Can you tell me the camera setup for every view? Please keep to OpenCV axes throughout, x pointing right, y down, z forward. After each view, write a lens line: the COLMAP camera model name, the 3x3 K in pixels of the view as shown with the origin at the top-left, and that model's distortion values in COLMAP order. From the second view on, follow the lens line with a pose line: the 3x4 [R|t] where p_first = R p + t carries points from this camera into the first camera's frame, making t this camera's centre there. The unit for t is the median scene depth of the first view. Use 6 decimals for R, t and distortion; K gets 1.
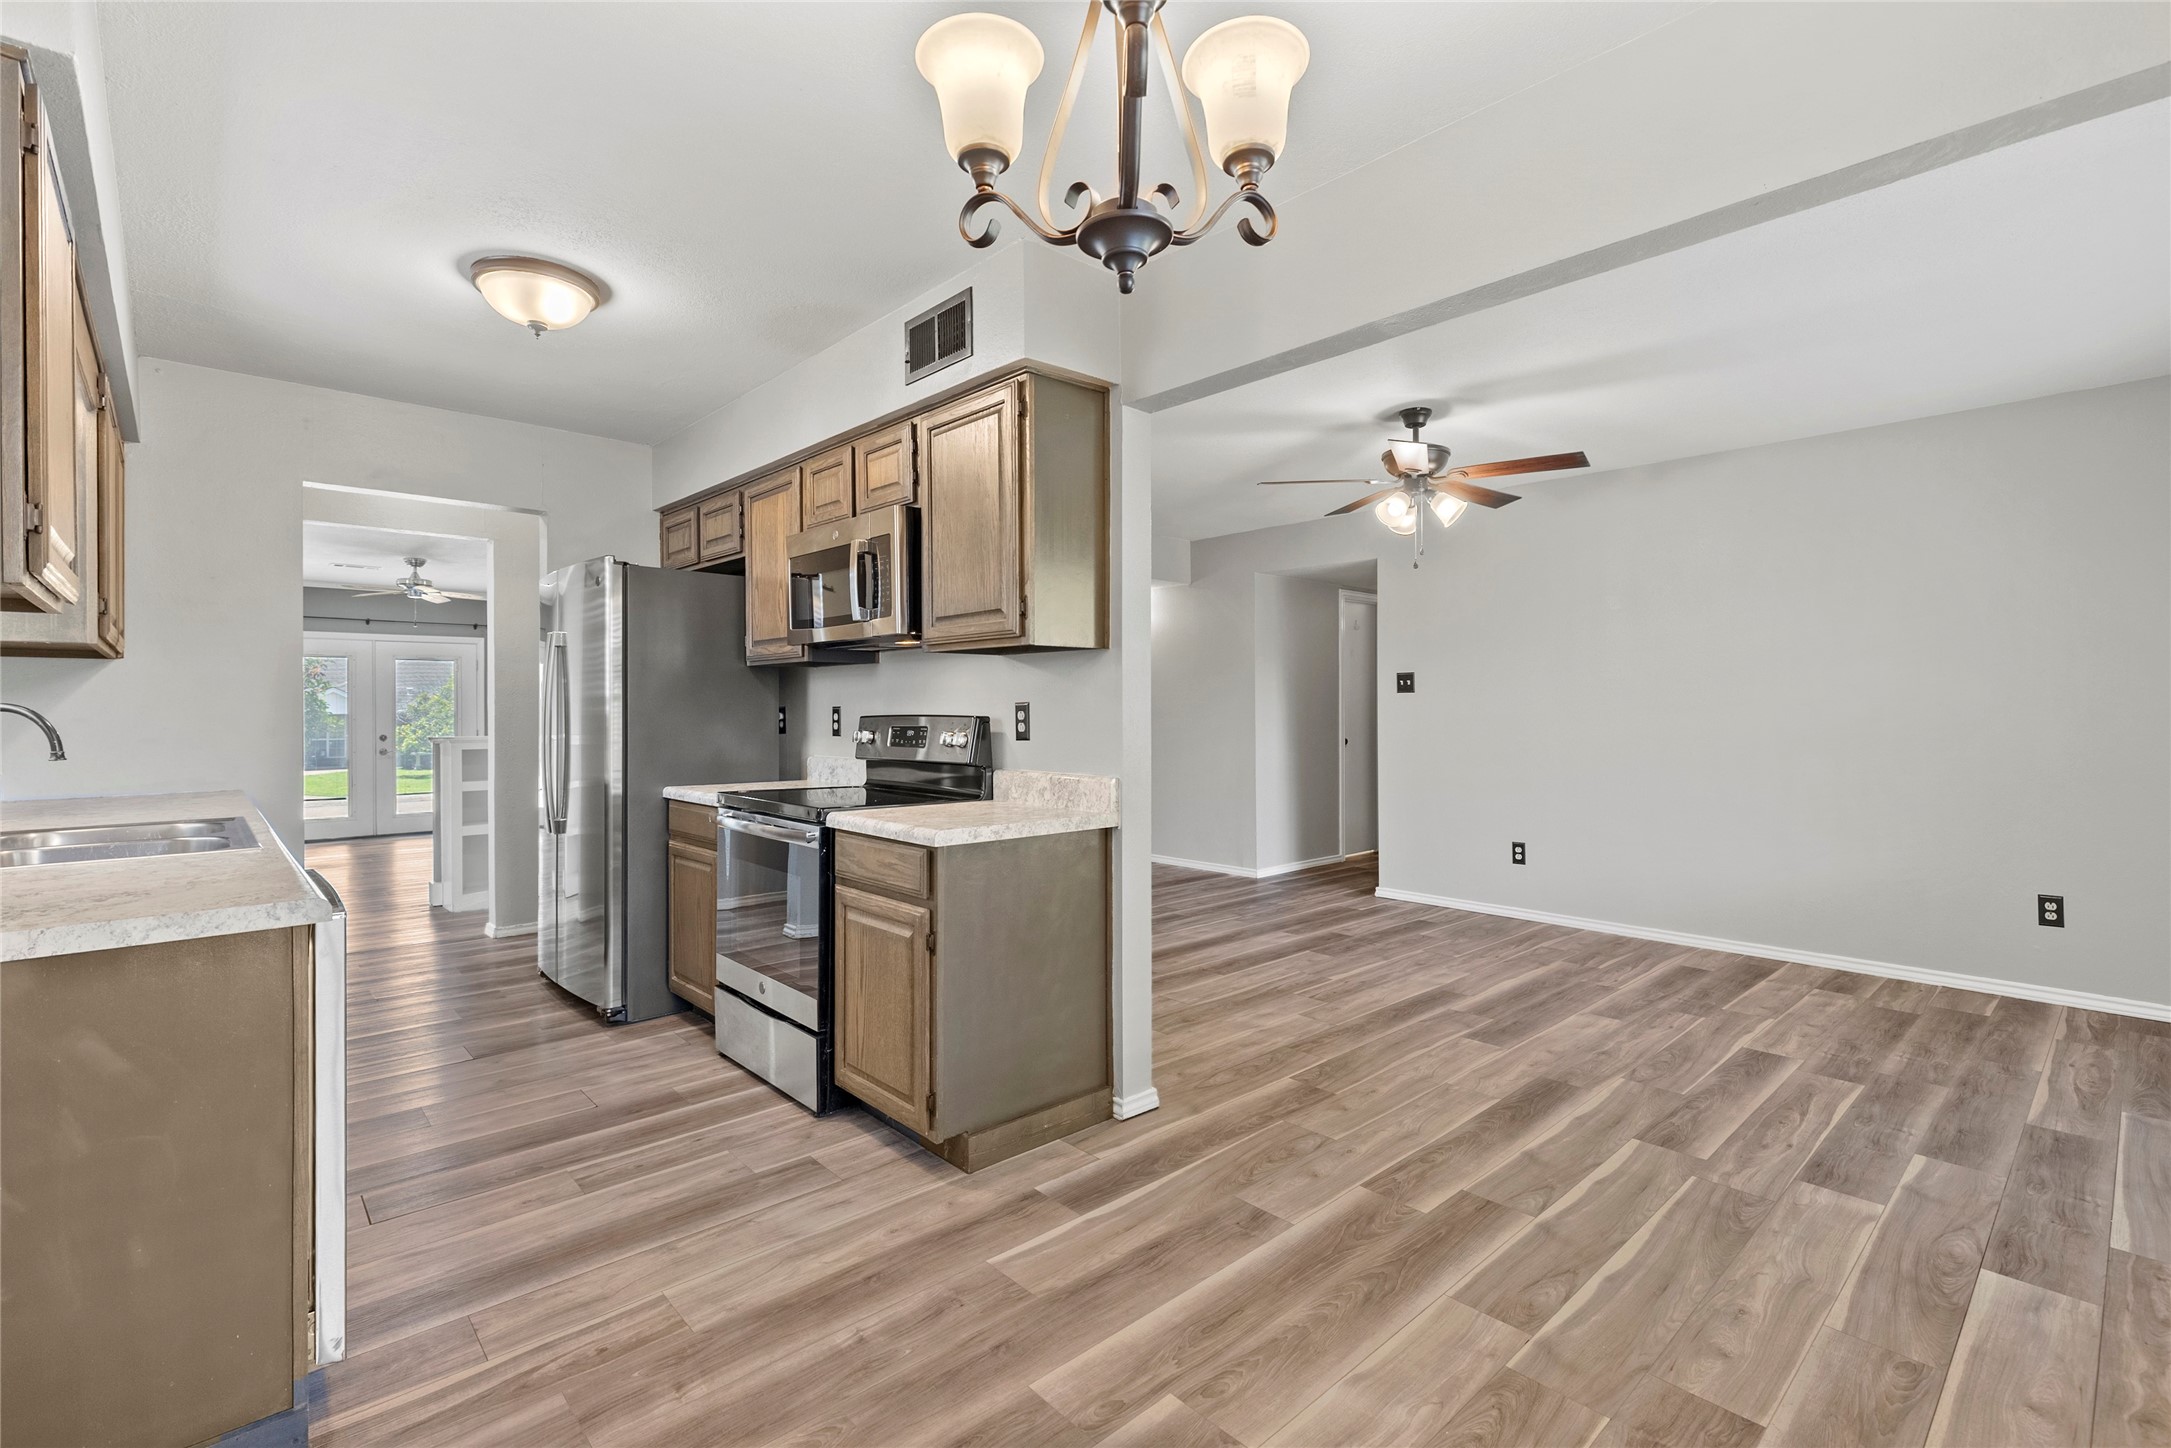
lens RADIAL K [[979.1, 0, 1093.6], [0, 979.1, 708.8], [0, 0, 1]] dist [0.002327, -0.000125]
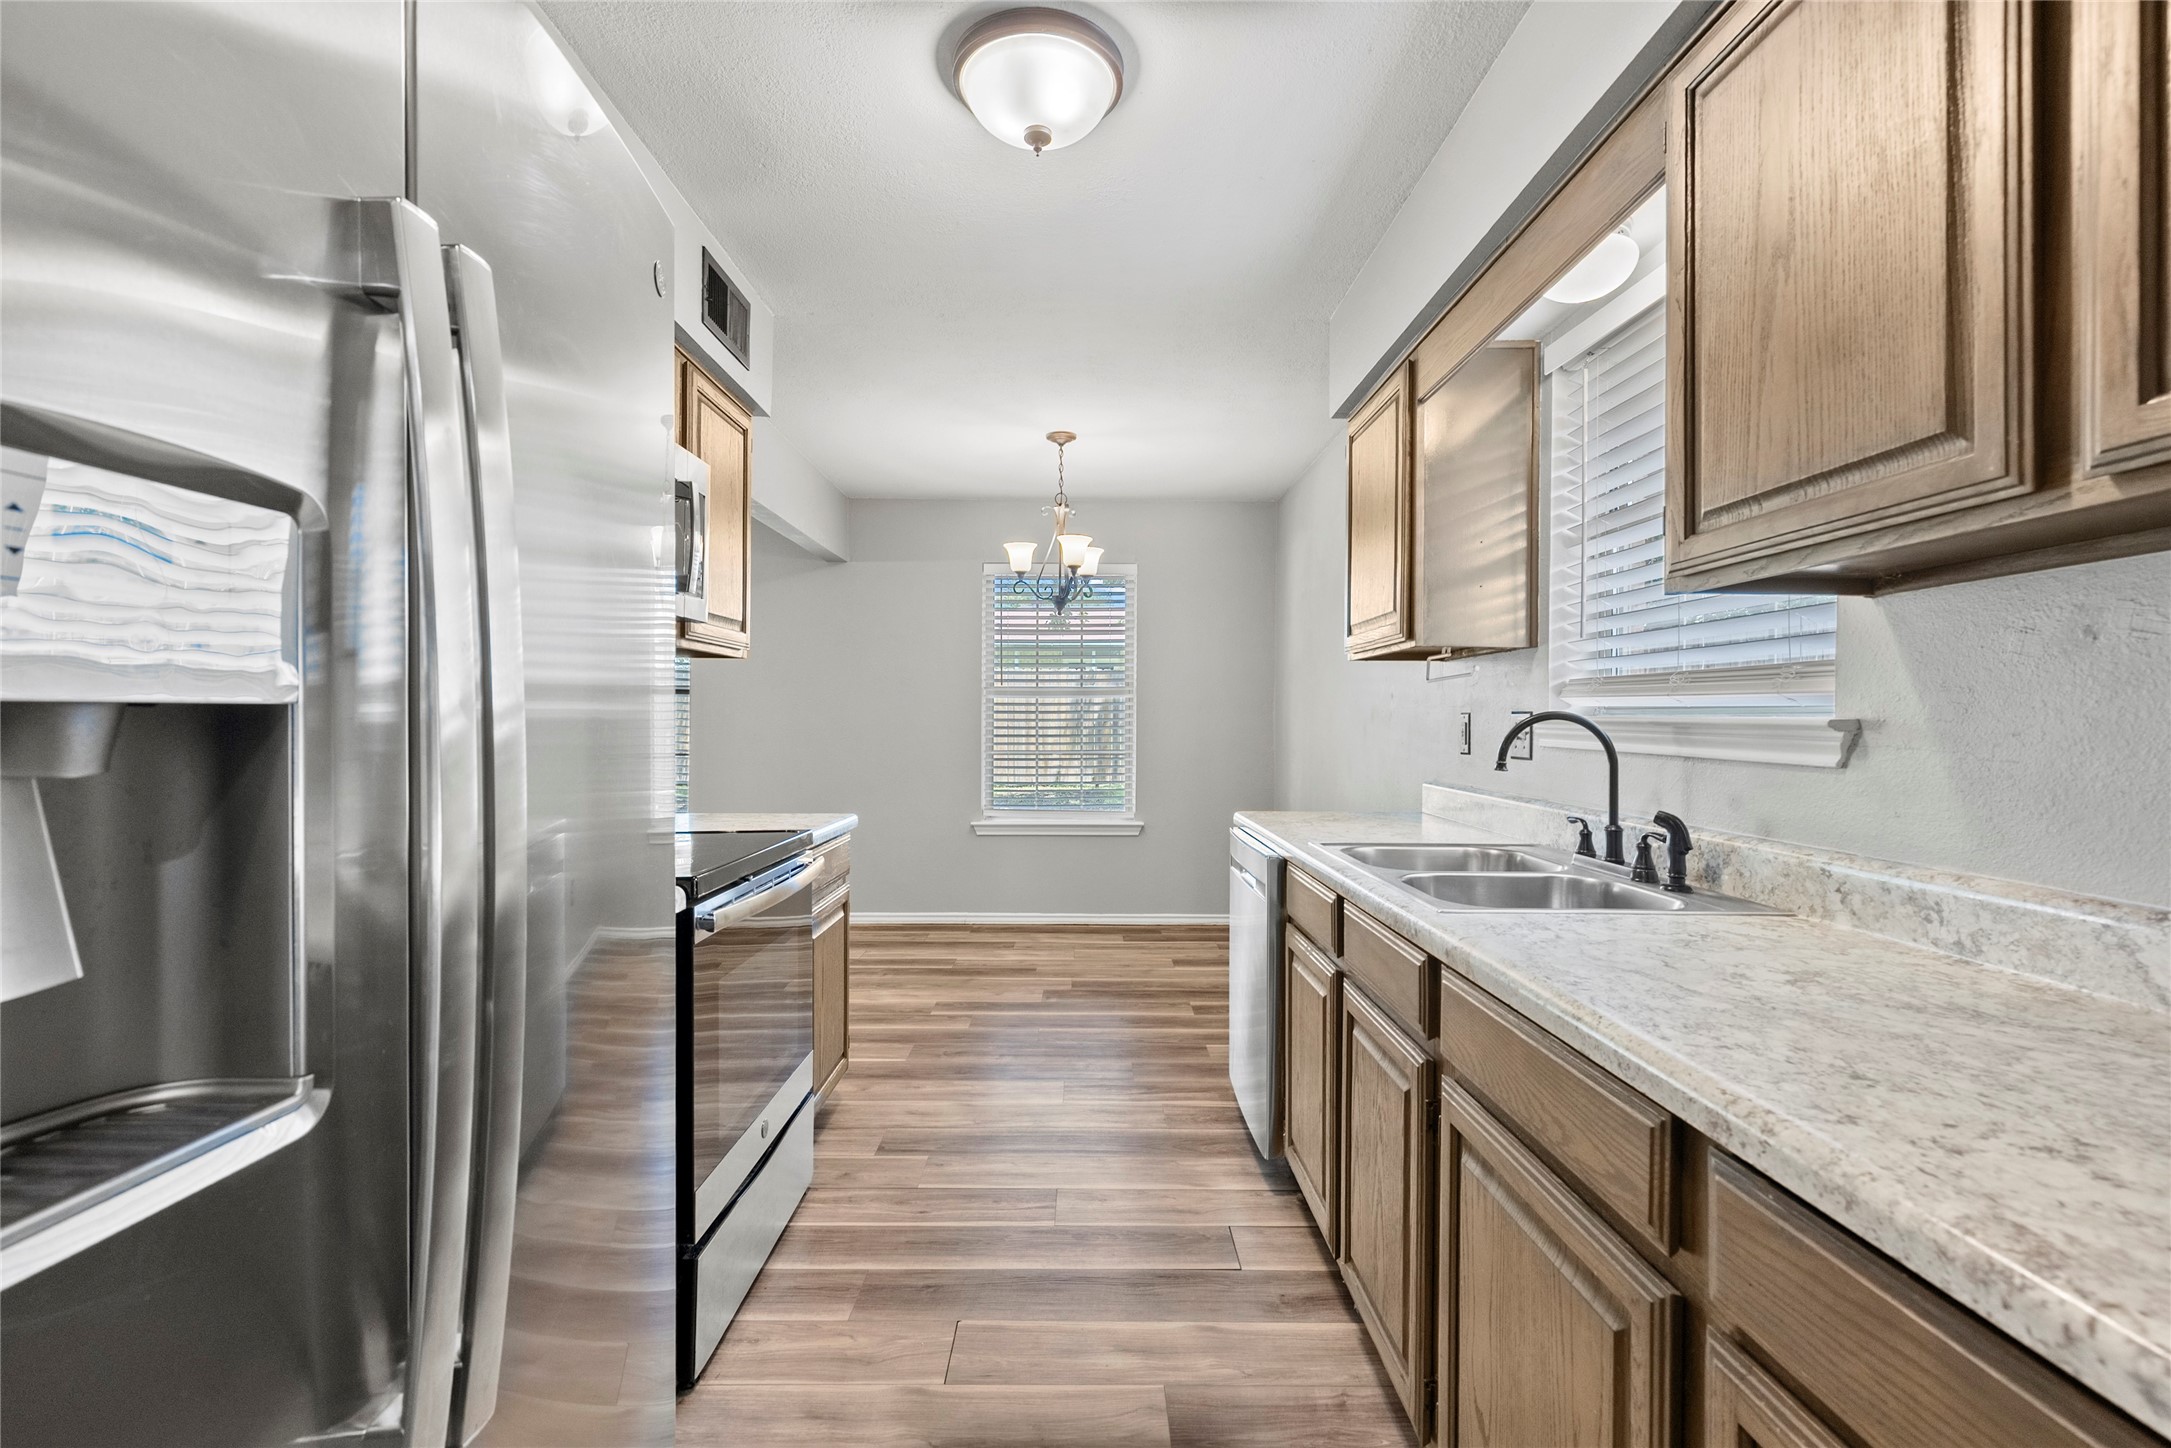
lens RADIAL K [[973.4, 0, 1077.3], [0, 973.4, 713.4], [0, 0, 1]] dist [0.006412, -0.000977]
pose [[-0.733294, 0.000607, 0.679911, -0.925955], [-0.004974, 0.999968, -0.006257, 0.002175], [-0.679893, -0.007970, -0.733268, 1.309256]]
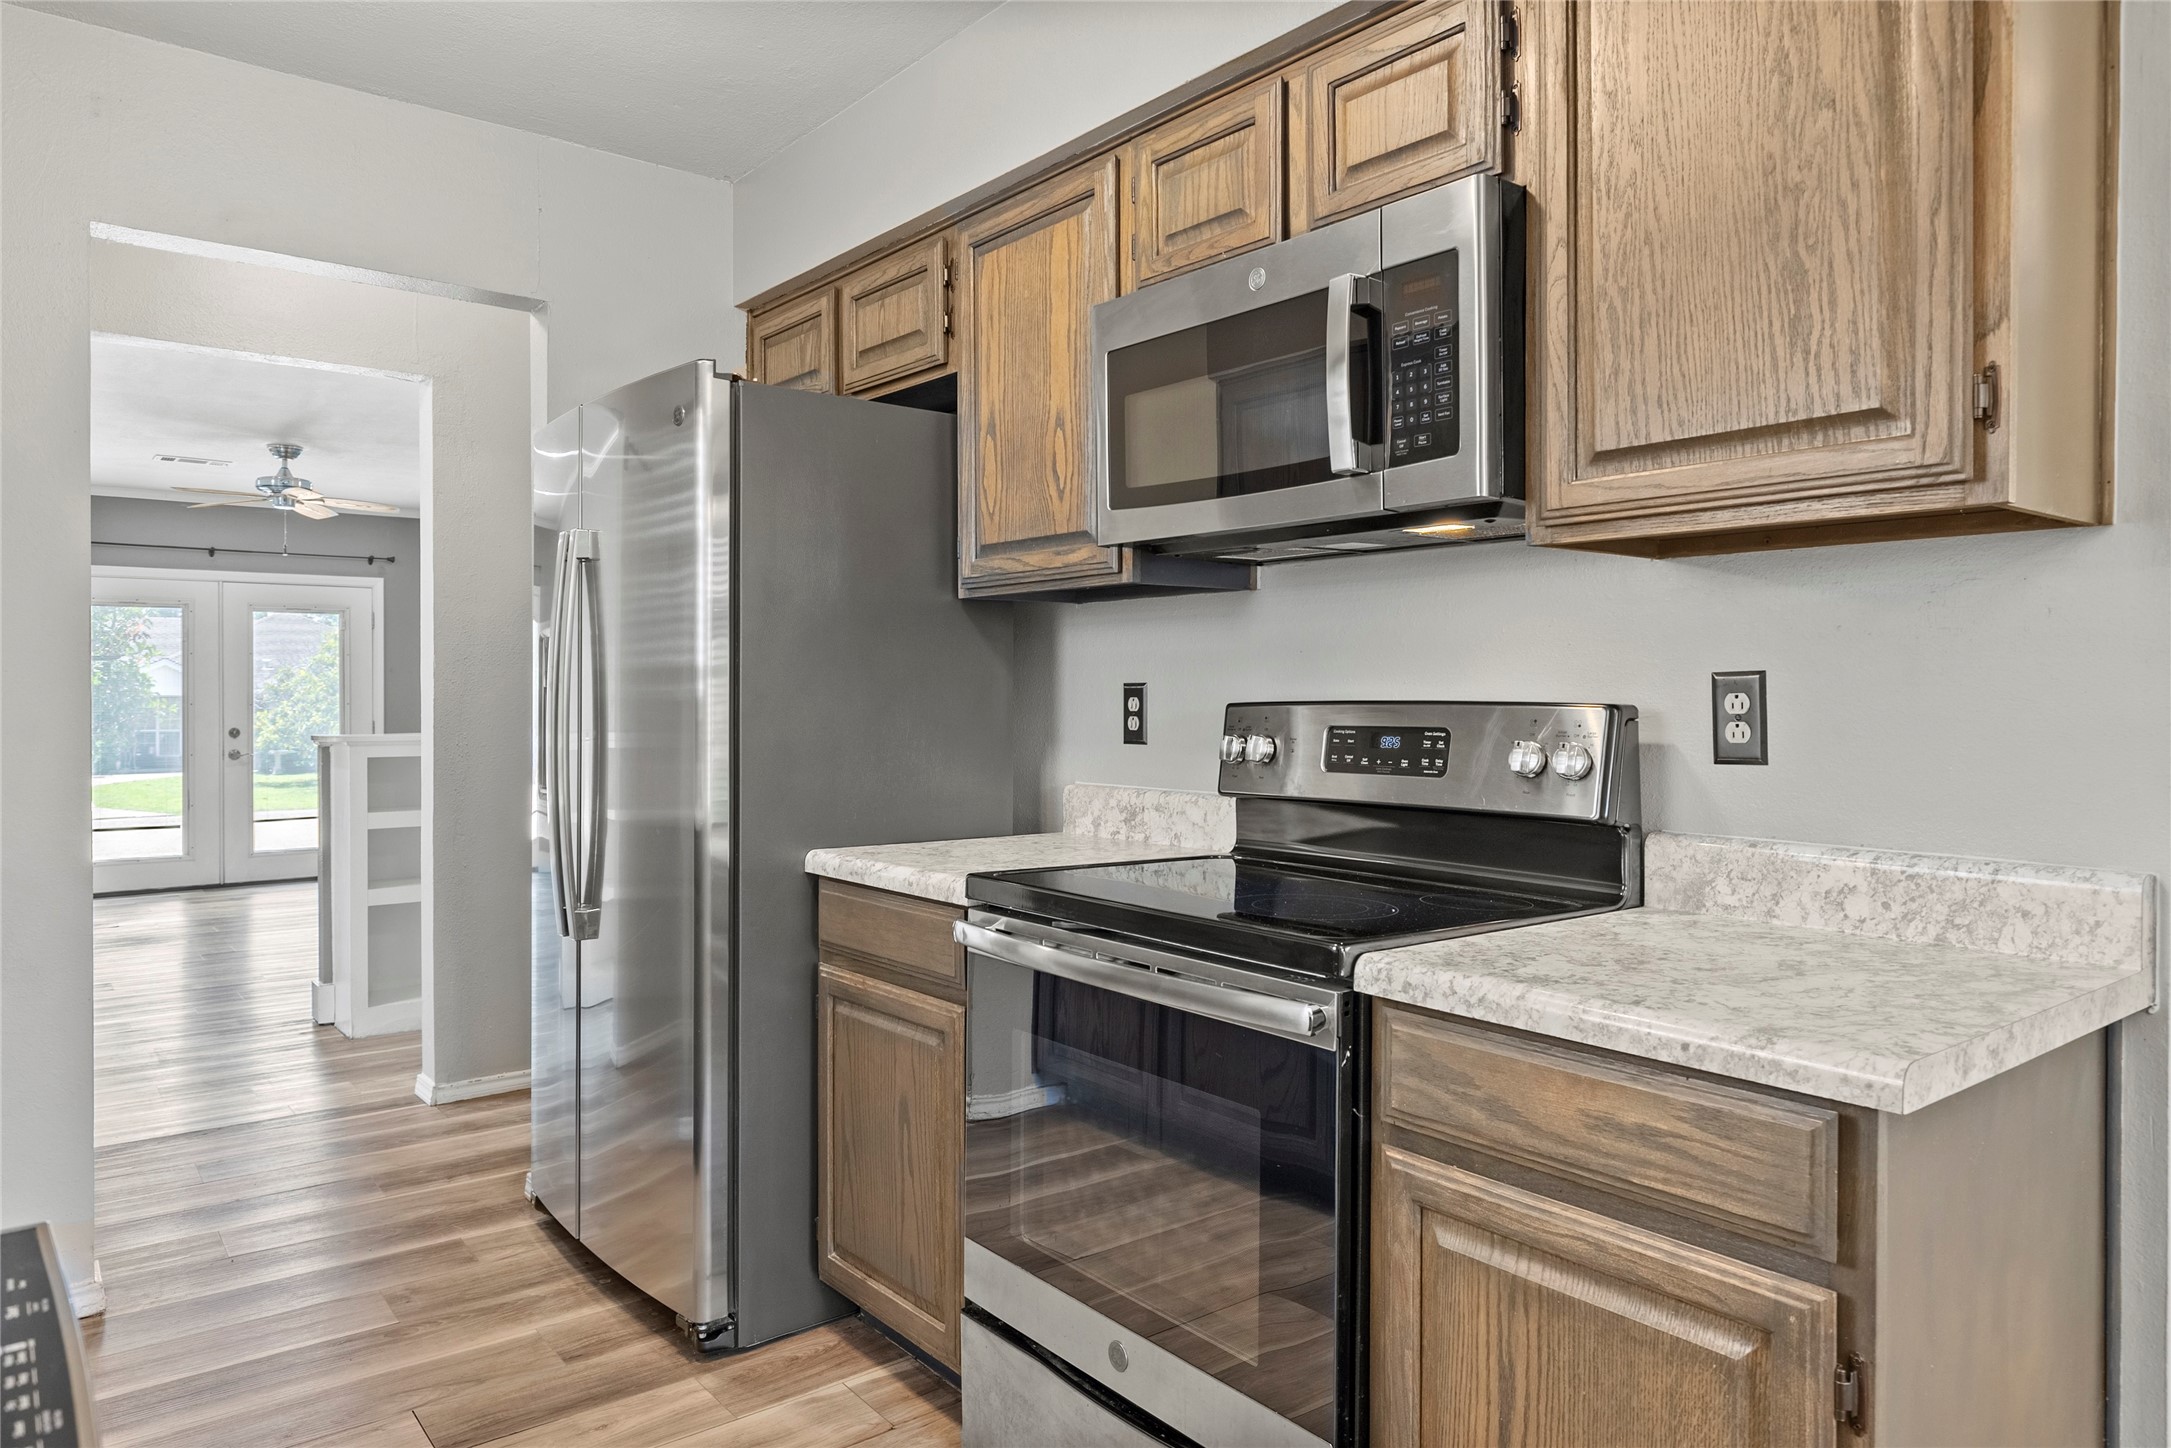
lens RADIAL K [[1386.6, 0, 1085.9], [0, 1386.6, 700.0], [0, 0, 1]] dist [0.003851, -0.000621]
pose [[0.997212, 0.003822, -0.074517, -0.299539], [-0.003405, 0.999978, 0.005720, 0.002893], [0.074538, -0.005451, 0.997203, 0.399867]]
